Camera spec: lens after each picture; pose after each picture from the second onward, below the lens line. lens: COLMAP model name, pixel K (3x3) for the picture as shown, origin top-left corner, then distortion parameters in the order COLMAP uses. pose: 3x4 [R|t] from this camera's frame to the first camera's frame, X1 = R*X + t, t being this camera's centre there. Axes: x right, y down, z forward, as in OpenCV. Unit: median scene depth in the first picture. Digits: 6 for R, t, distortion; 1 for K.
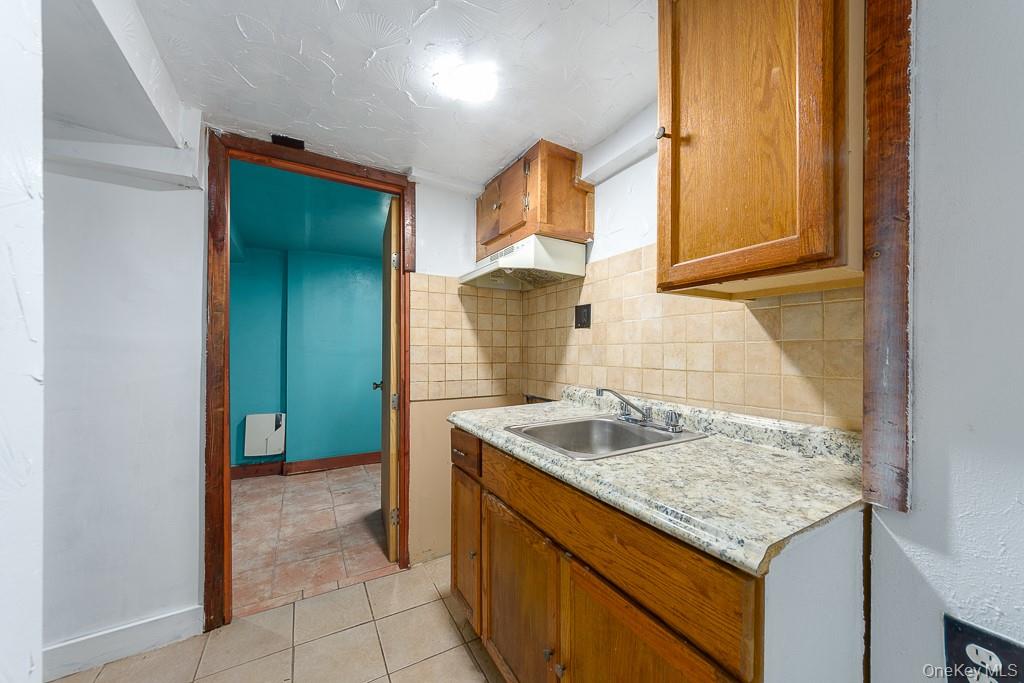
lens RADIAL K [[368.5, 0, 514.3], [0, 368.5, 344.0], [0, 0, 1]] dist [-0.008069, -0.000040]
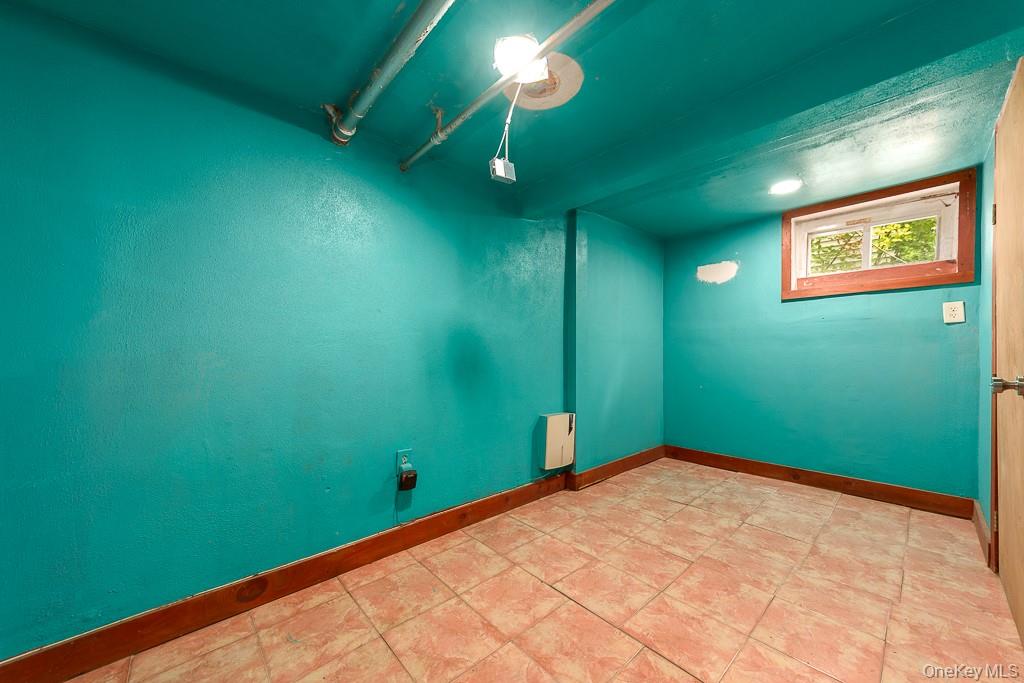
lens RADIAL K [[368.5, 0, 511.5], [0, 368.5, 344.8], [0, 0, 1]] dist [-0.008069, -0.000040]
pose [[0.978956, -0.002793, 0.204051, -0.931428], [0.001892, 0.999988, 0.004610, 0.036679], [-0.204062, -0.004127, 0.978949, 0.246406]]
